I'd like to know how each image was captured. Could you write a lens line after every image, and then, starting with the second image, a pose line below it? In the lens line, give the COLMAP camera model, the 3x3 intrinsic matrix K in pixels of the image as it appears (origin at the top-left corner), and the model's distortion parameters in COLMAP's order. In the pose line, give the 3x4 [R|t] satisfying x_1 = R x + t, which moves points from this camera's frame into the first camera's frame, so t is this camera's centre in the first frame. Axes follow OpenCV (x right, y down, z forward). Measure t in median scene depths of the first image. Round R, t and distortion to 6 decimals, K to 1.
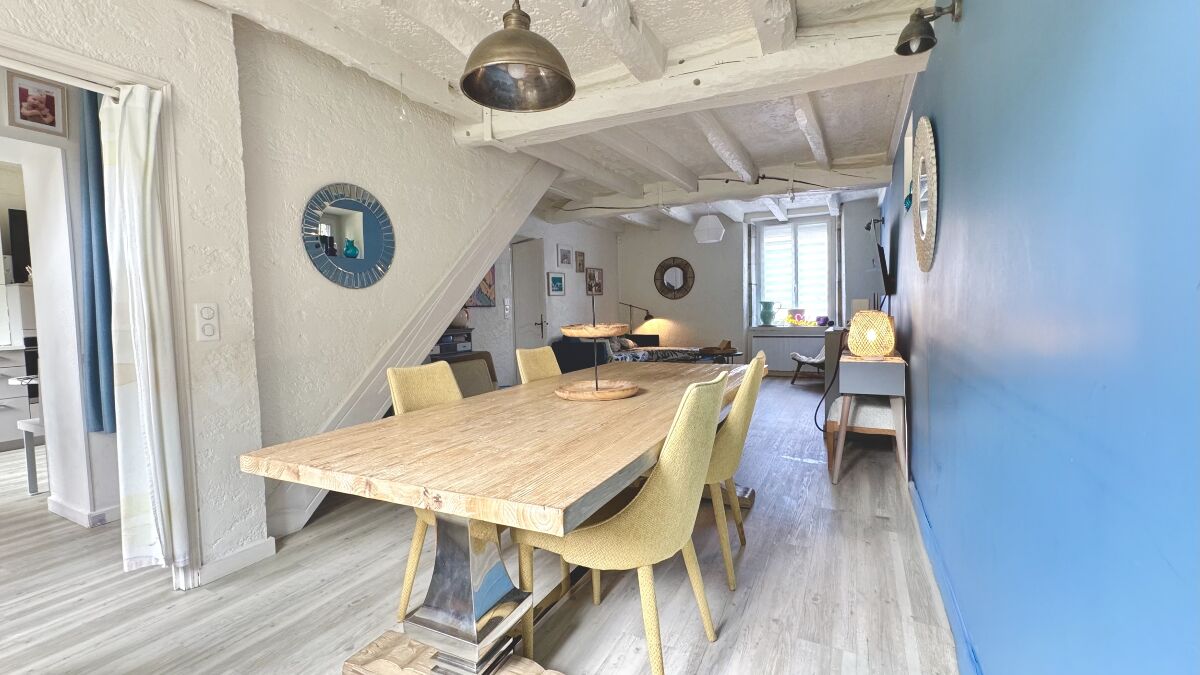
lens RADIAL K [[489.7, 0, 600.0], [0, 489.7, 336.1], [0, 0, 1]] dist [-0.001414, 0.000219]
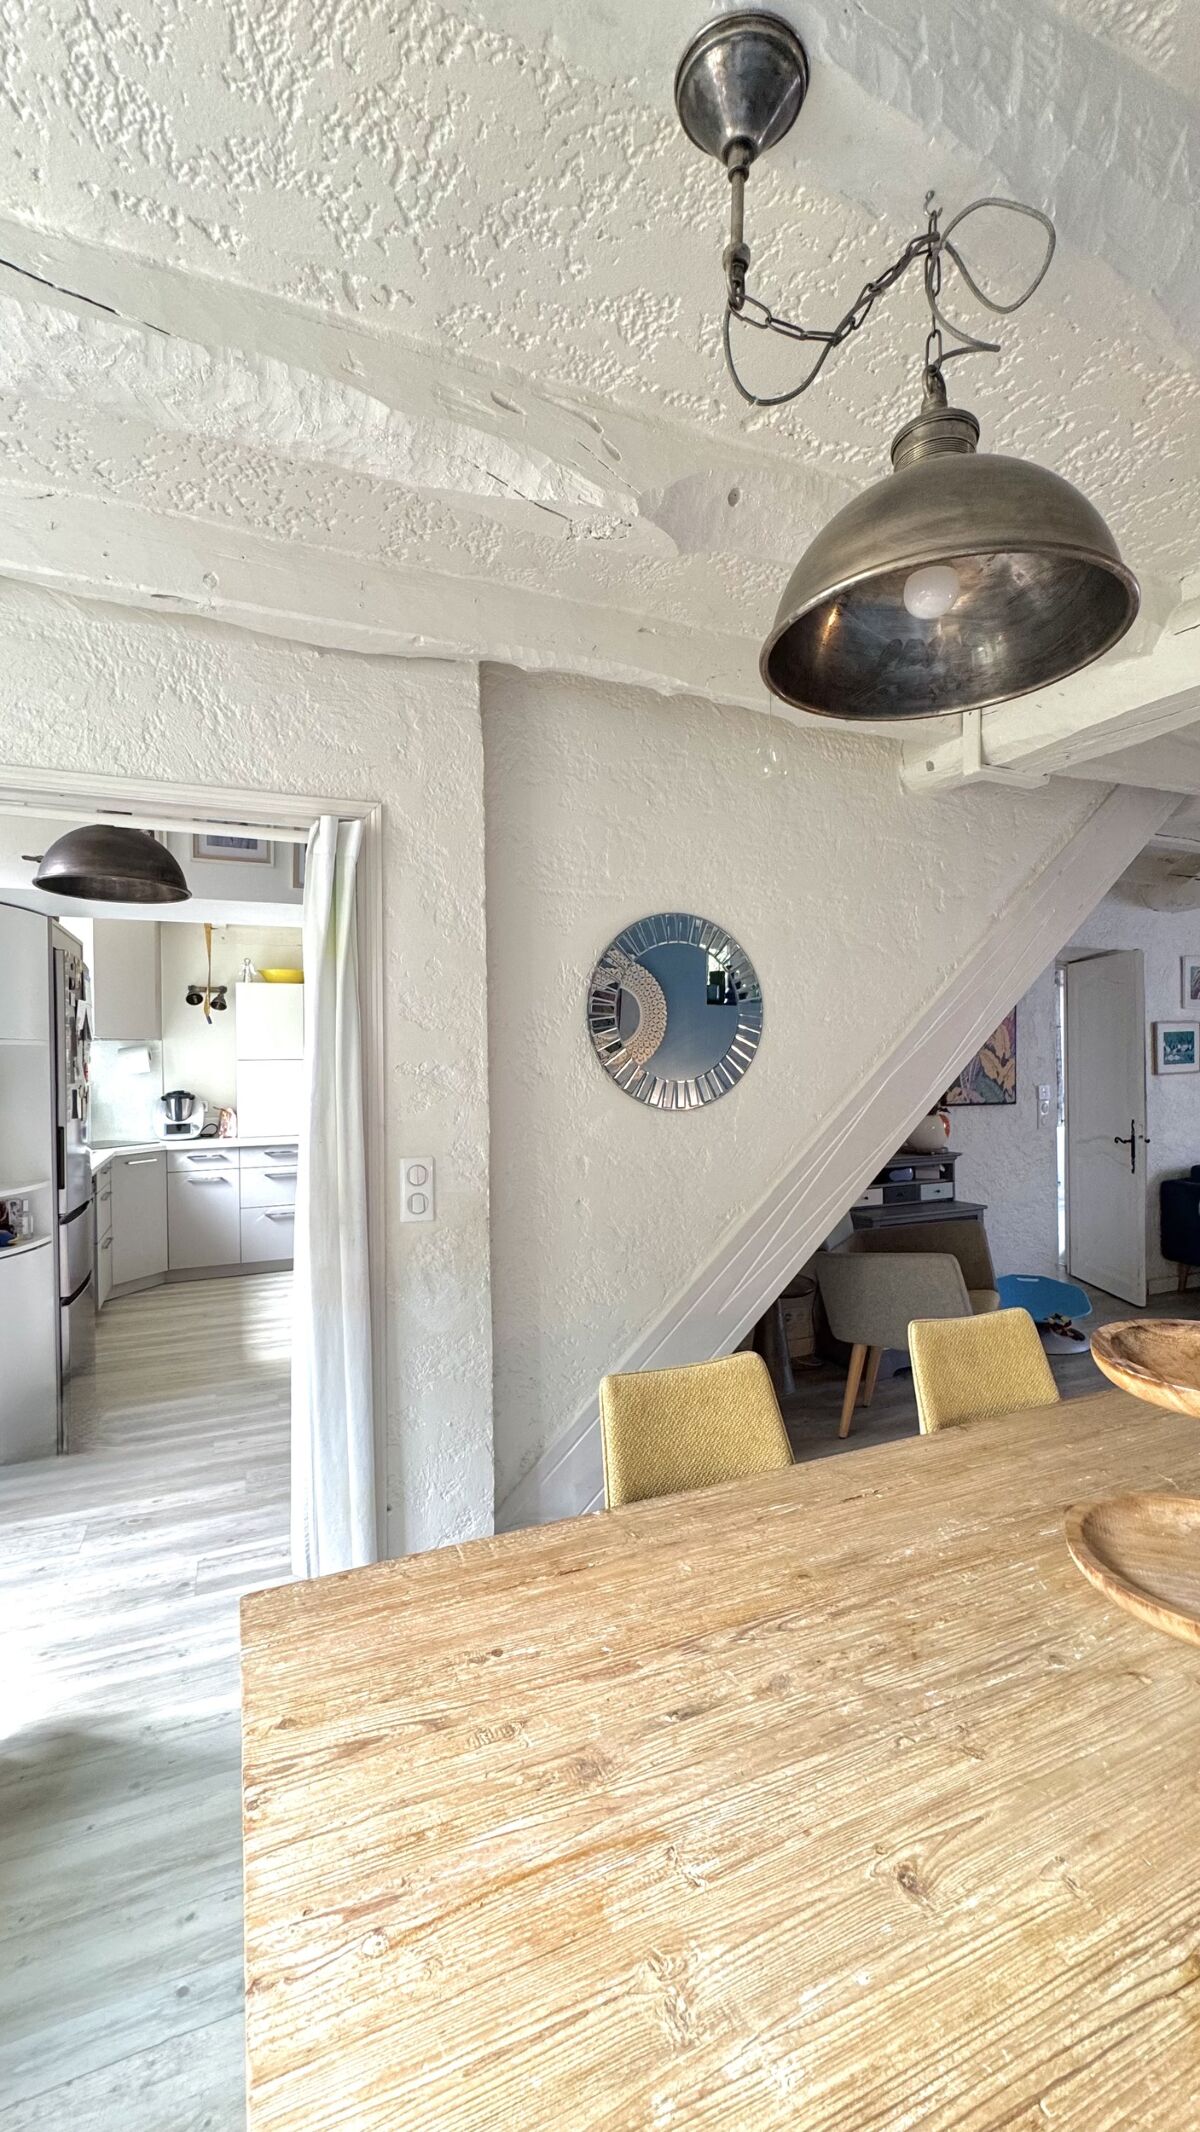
lens RADIAL K [[870.0, 0, 591.6], [0, 870.0, 1076.8], [0, 0, 1]] dist [-0.001414, 0.000219]
pose [[0.768847, 0.019772, -0.639127, 0.019320], [-0.049172, 0.998390, -0.028266, -0.107996], [0.637540, 0.053159, 0.768581, 0.238827]]
